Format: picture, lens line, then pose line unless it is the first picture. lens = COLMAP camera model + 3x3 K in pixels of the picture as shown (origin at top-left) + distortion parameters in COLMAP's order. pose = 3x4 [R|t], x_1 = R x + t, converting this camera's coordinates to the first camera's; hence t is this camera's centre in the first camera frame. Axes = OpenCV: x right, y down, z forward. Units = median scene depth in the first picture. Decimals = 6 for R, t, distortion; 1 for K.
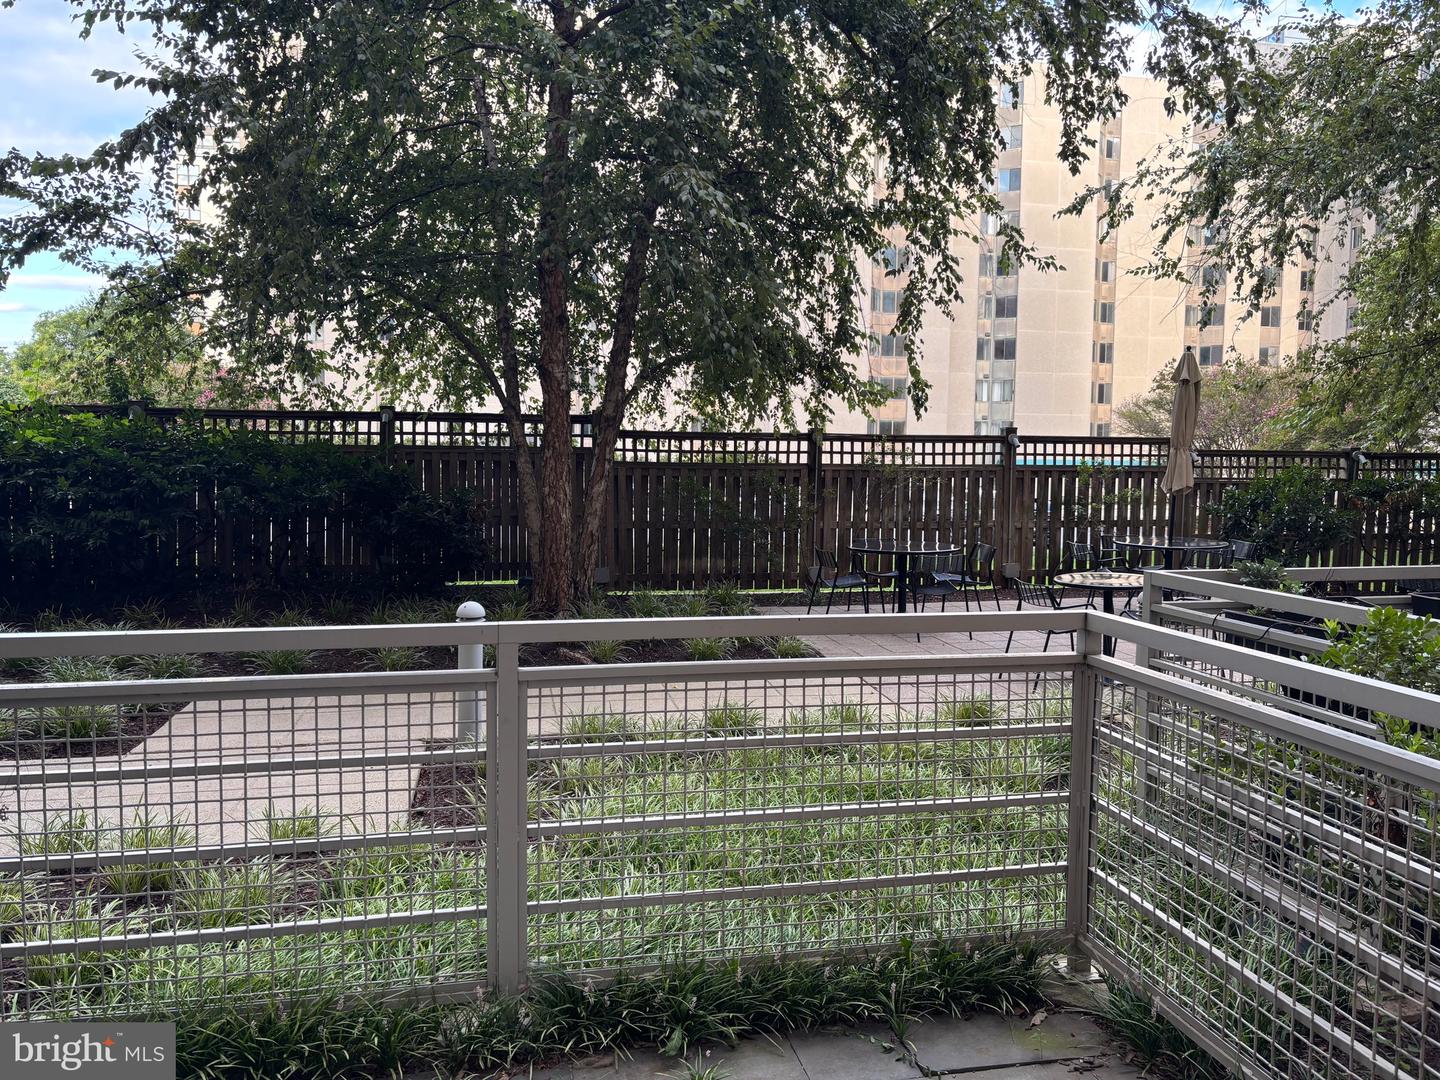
lens RADIAL K [[1092.7, 0, 729.9], [0, 1092.7, 539.8], [0, 0, 1]] dist [0.040305, -0.048044]
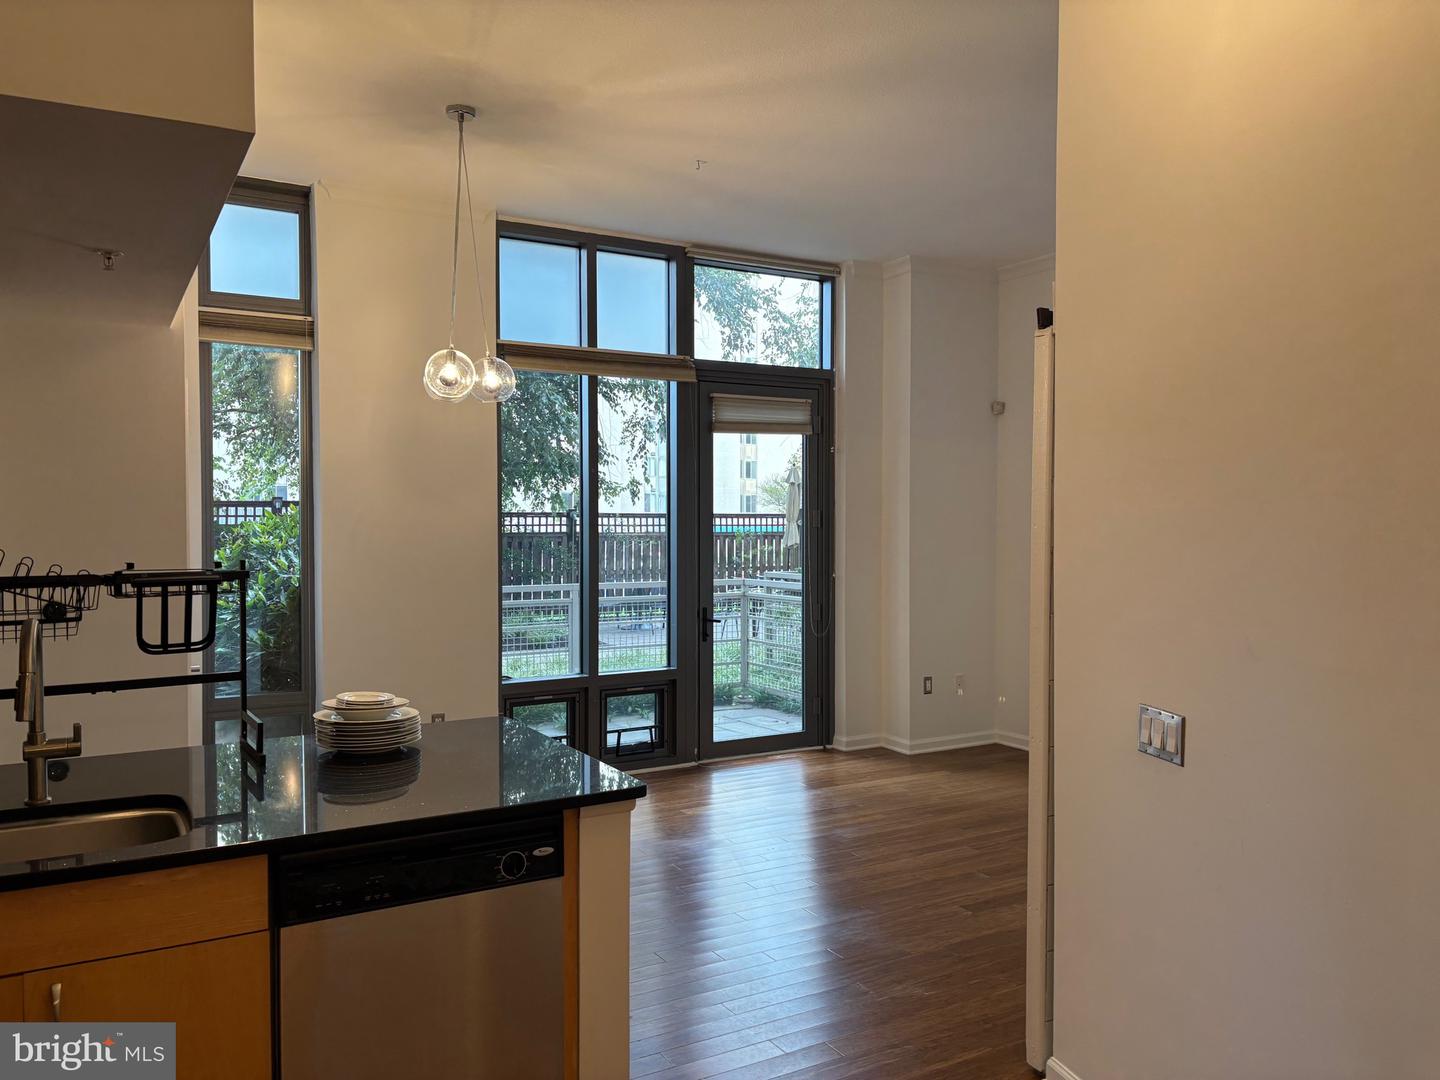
lens RADIAL K [[1092.7, 0, 730.6], [0, 1092.7, 537.8], [0, 0, 1]] dist [0.040305, -0.048044]
pose [[0.953029, -0.011272, 0.302671, -0.242818], [0.030961, 0.997698, -0.060331, 0.052015], [-0.301294, 0.066869, 0.951184, -0.727486]]
